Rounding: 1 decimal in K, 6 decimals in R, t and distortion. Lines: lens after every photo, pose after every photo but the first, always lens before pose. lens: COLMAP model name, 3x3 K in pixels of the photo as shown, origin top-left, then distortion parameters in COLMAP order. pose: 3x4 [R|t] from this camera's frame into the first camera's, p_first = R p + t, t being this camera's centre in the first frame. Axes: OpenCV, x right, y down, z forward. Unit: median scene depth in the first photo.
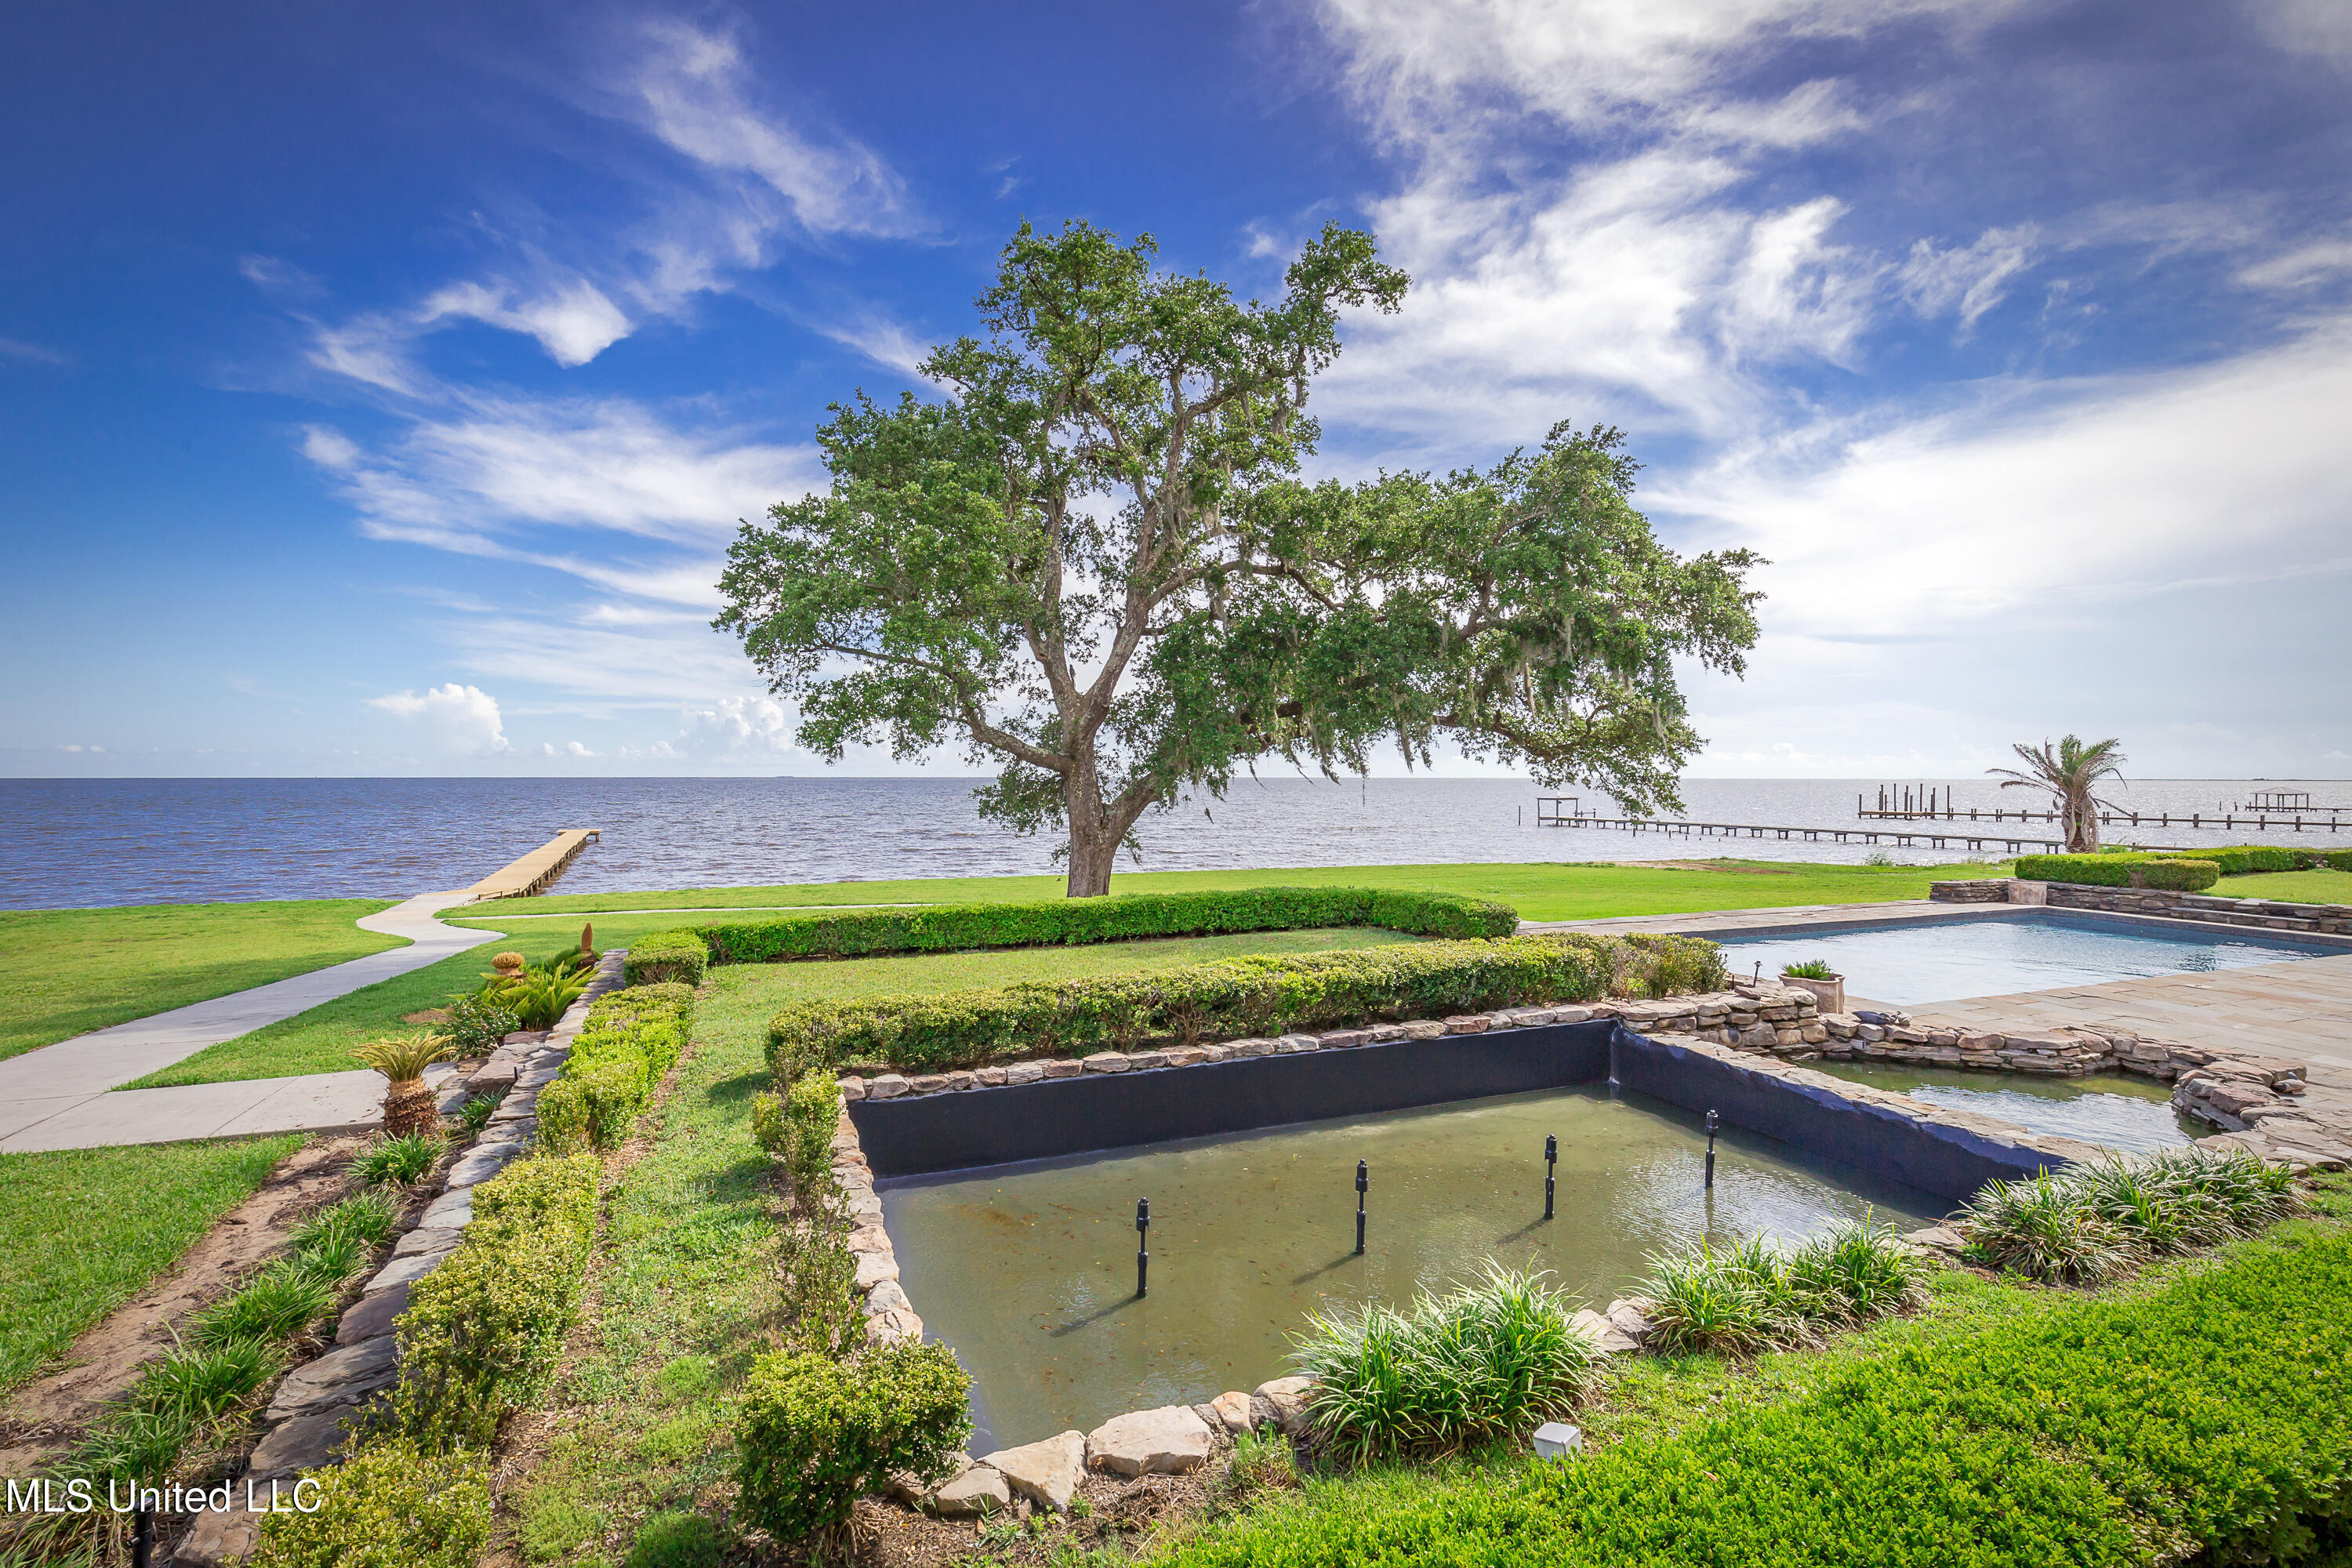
lens RADIAL K [[1101.4, 0, 1176.0], [0, 1101.4, 784.0], [0, 0, 1]] dist [0.001680, -0.012759]
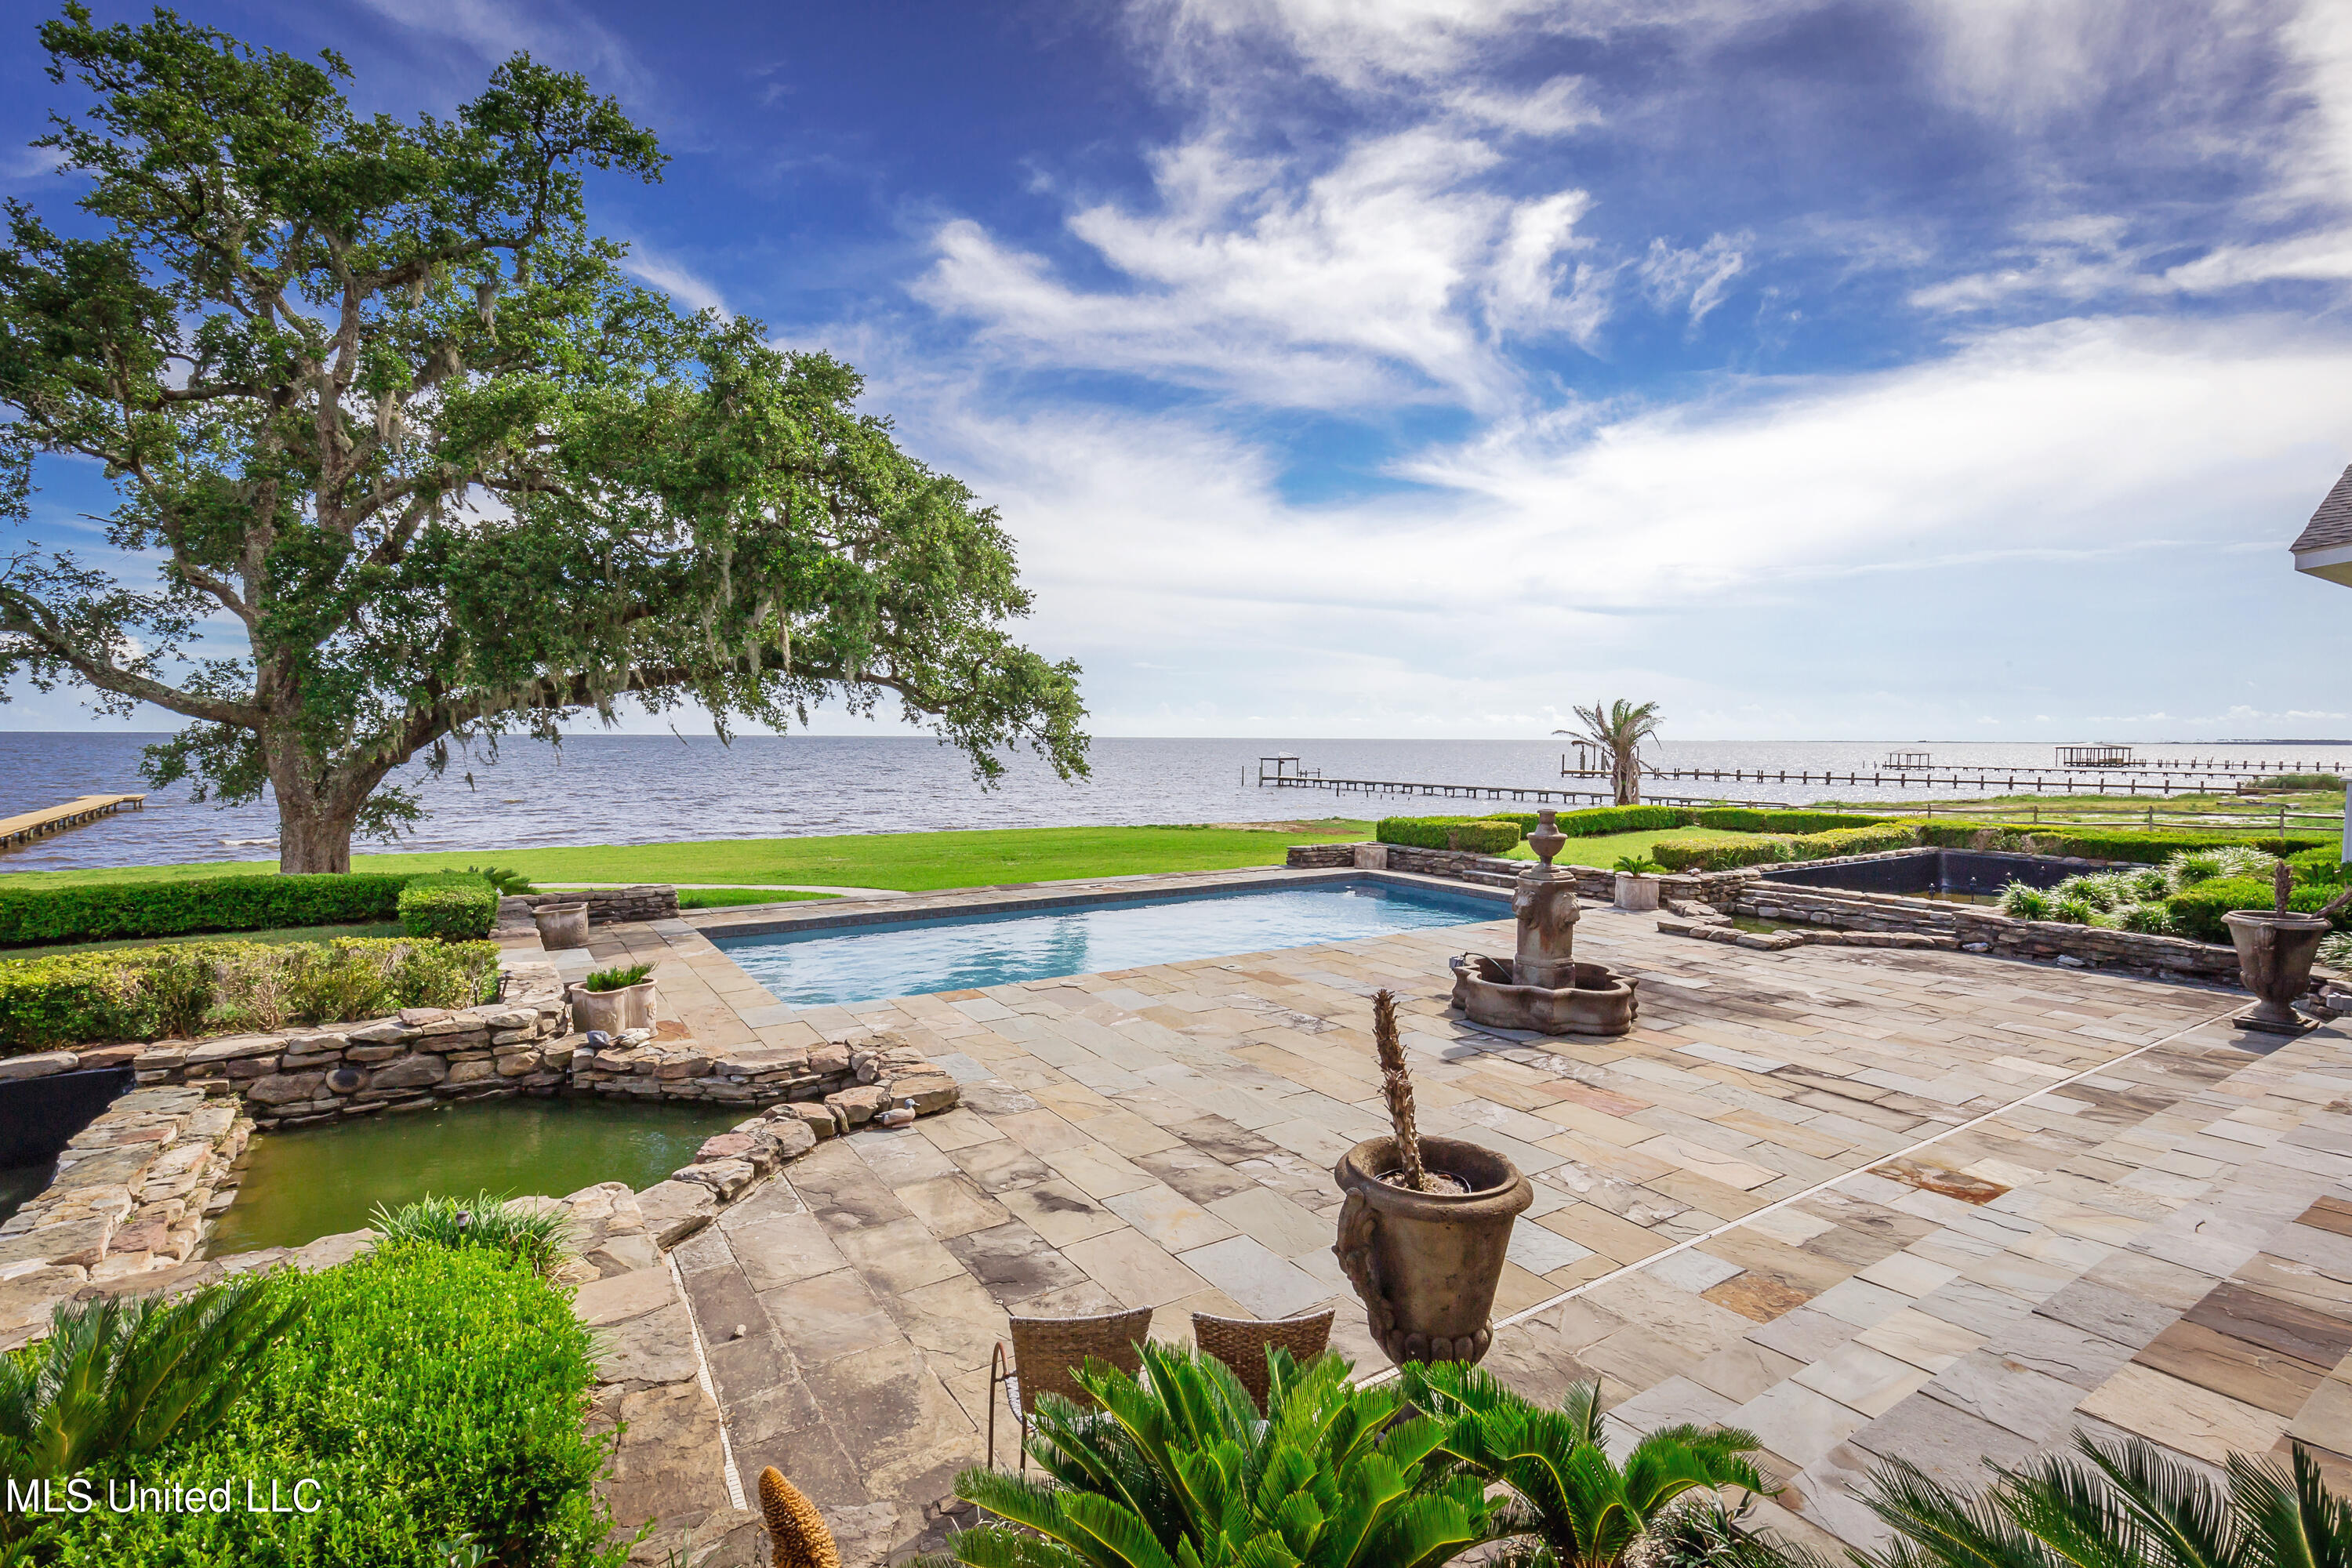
lens RADIAL K [[1074.1, 0, 1344.2], [0, 1074.1, 764.2], [0, 0, 1]] dist [0.021807, -0.039791]
pose [[0.978176, -0.002706, 0.207762, 0.153858], [-0.001091, 0.999835, 0.018158, 0.000042], [-0.207777, -0.017989, 0.978011, 0.020984]]
